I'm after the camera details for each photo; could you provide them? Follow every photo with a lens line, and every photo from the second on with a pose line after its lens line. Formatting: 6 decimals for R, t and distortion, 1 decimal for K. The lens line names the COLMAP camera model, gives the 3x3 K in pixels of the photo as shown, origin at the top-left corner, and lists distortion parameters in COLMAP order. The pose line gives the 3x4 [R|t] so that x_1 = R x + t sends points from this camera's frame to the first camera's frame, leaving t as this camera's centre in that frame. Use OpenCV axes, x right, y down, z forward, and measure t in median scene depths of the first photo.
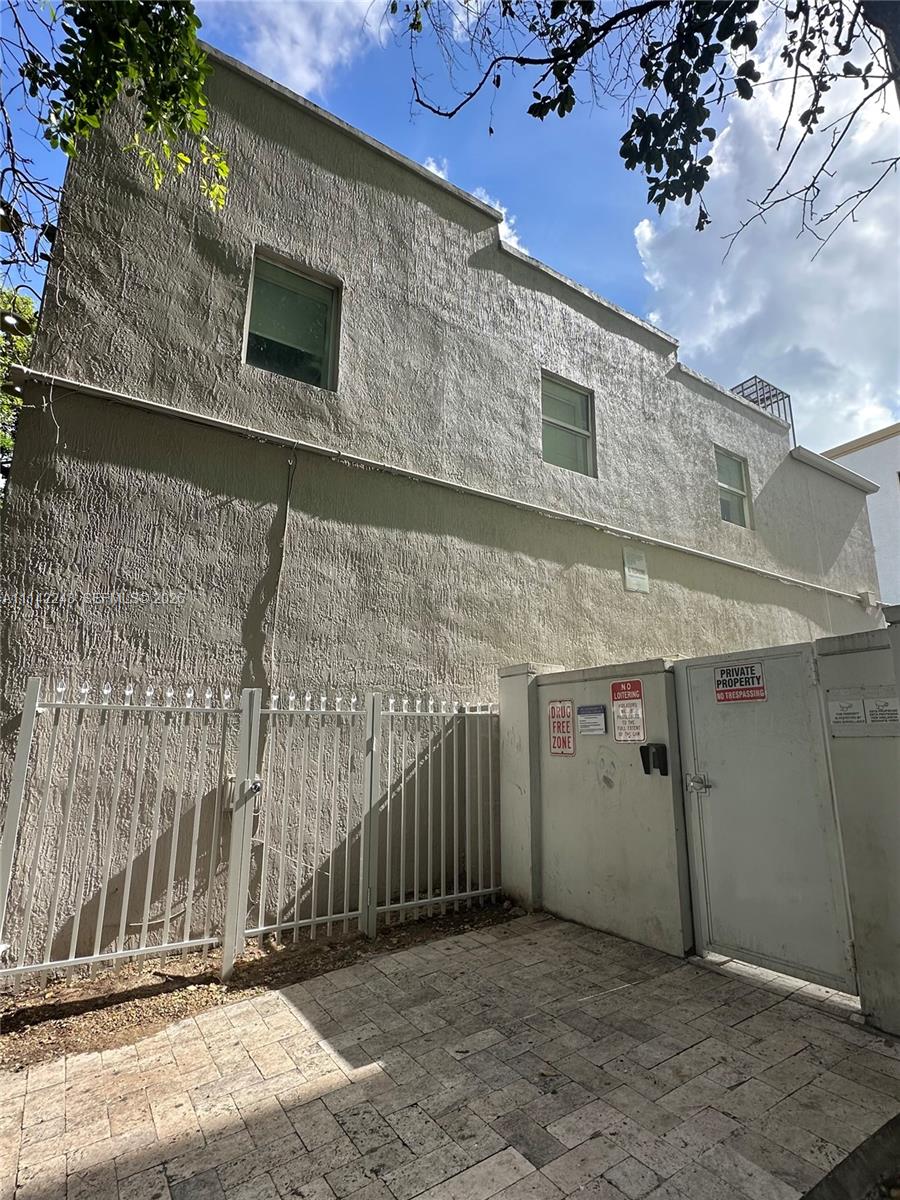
lens RADIAL K [[593.8, 0, 449.6], [0, 593.8, 607.7], [0, 0, 1]] dist [0.000426, 0.000263]
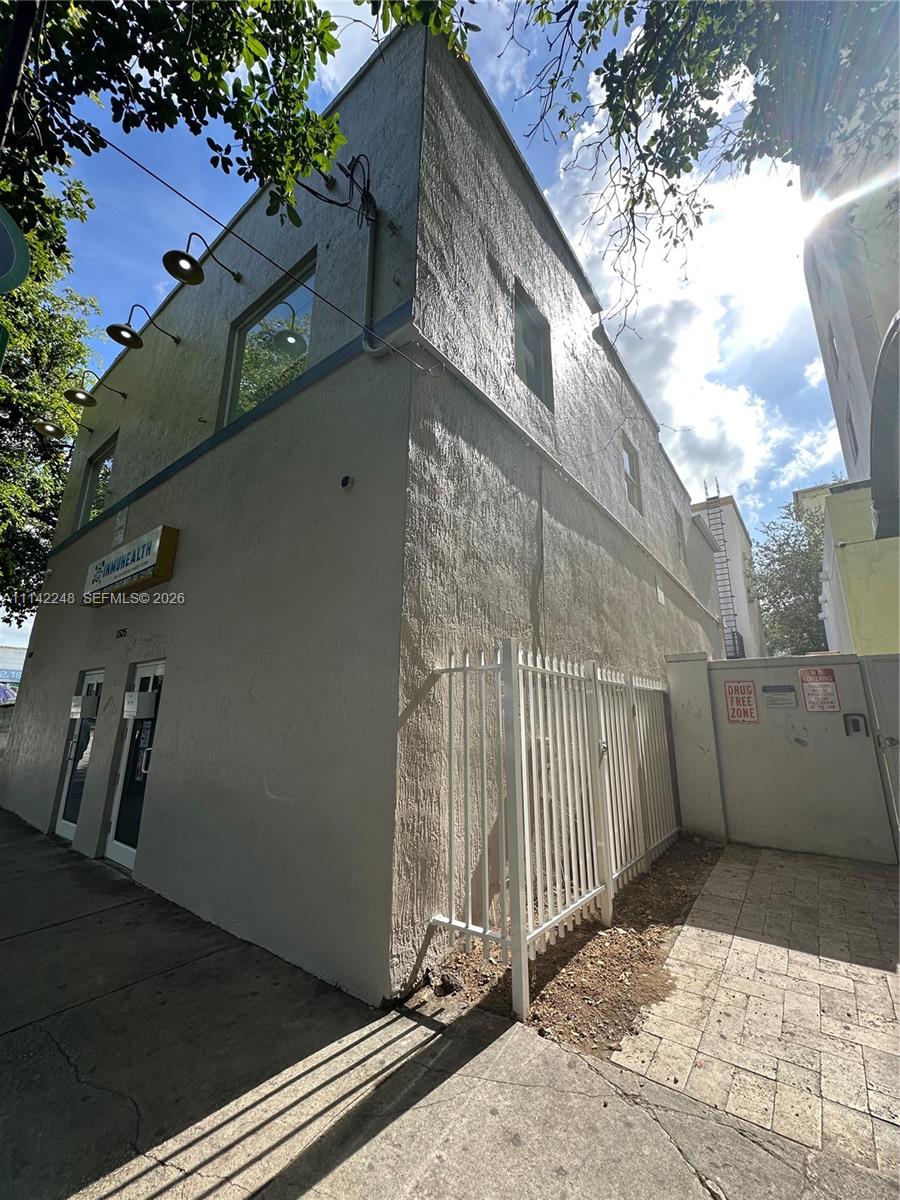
lens RADIAL K [[479.4, 0, 450.0], [0, 479.4, 595.6], [0, 0, 1]] dist [-0.002874, 0.000846]
pose [[0.939102, 0.095850, 0.330000, -1.001003], [-0.086819, 0.995337, -0.042034, 0.082860], [-0.332490, 0.010824, 0.943045, 0.251898]]
